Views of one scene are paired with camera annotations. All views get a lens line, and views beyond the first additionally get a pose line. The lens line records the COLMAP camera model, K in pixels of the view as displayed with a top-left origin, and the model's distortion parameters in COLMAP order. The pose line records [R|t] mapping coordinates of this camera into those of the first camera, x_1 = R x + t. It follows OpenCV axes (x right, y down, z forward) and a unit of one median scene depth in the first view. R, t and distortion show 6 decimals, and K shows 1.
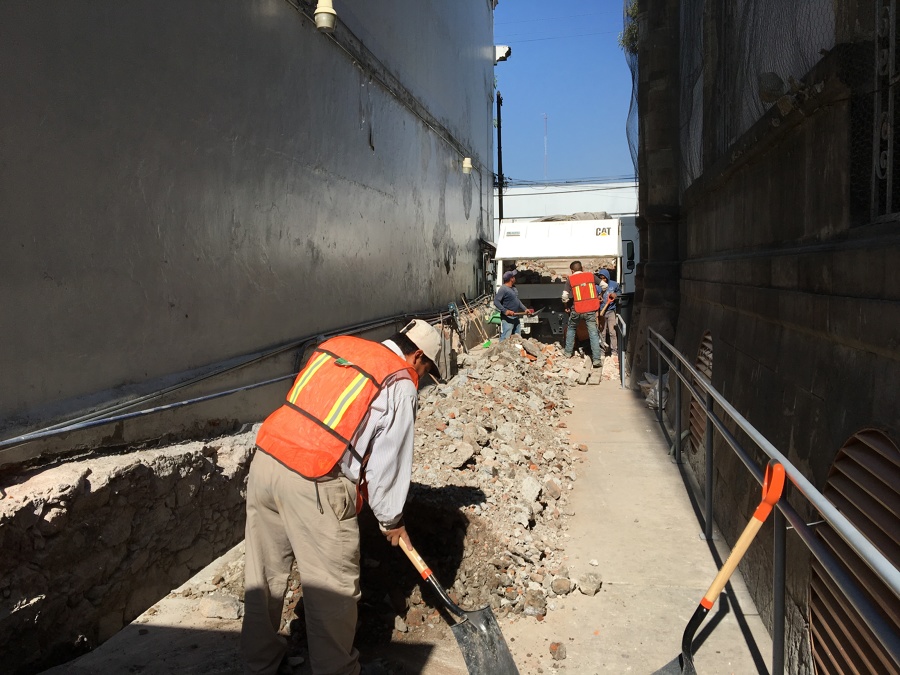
lens RADIAL K [[742.0, 0, 438.9], [0, 742.0, 334.9], [0, 0, 1]] dist [0.088773, -0.124014]
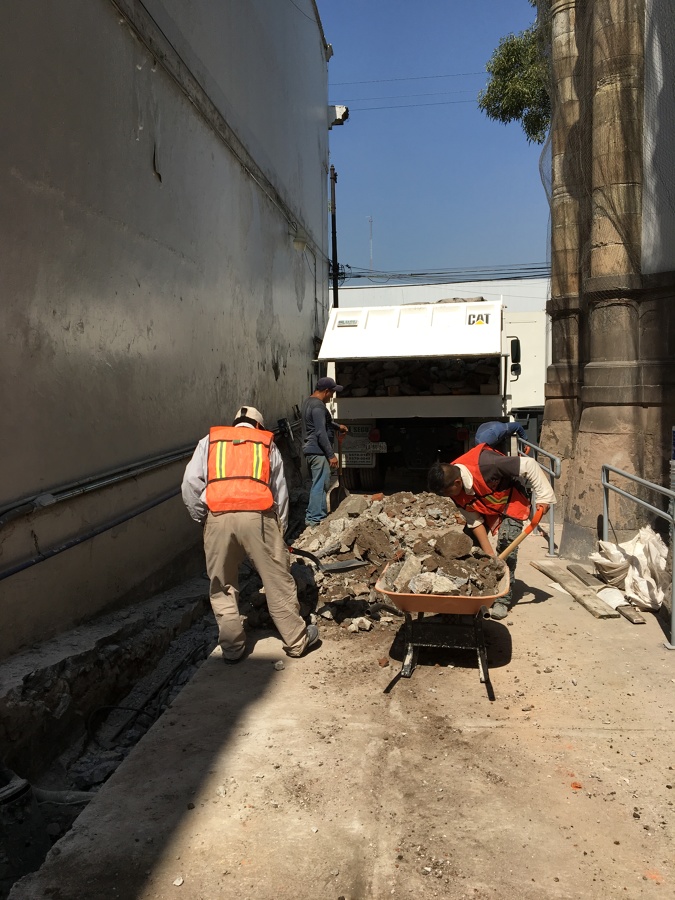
lens RADIAL K [[742.0, 0, 333.1], [0, 742.0, 444.3], [0, 0, 1]] dist [0.088773, -0.124014]
pose [[0.995475, -0.004925, 0.094892, -0.004510], [0.004631, 0.999984, 0.003322, -0.028954], [-0.094906, -0.002867, 0.995482, 0.365056]]
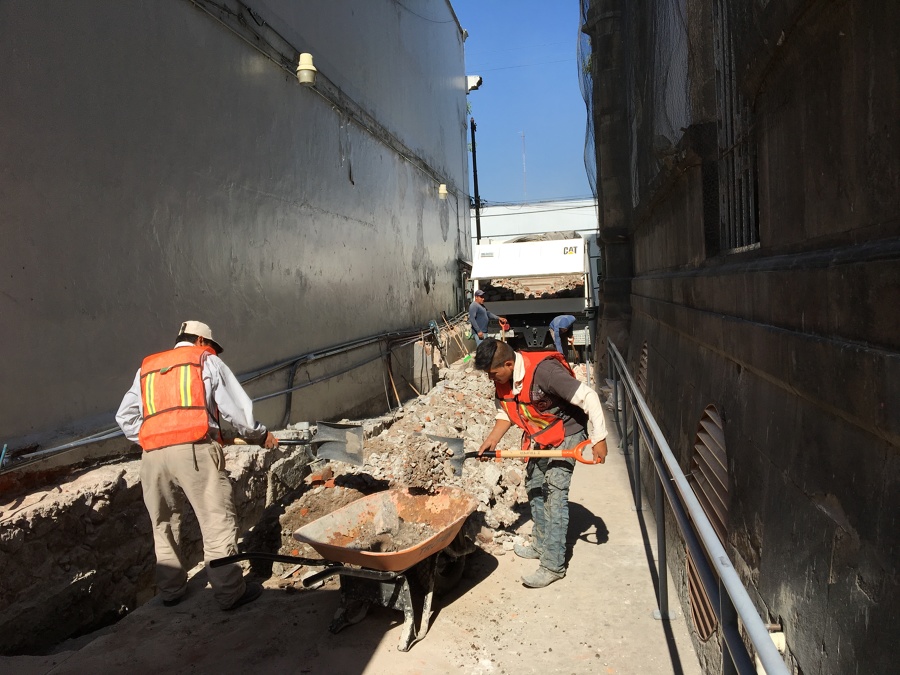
lens RADIAL K [[743.0, 0, 450.0], [0, 743.0, 337.5], [0, 0, 1]] dist [0.087258, -0.119670]
pose [[0.998931, -0.033092, 0.032277, 0.011248], [0.033715, 0.999252, -0.018950, 0.002520], [-0.031626, 0.020018, 0.999299, -0.097067]]
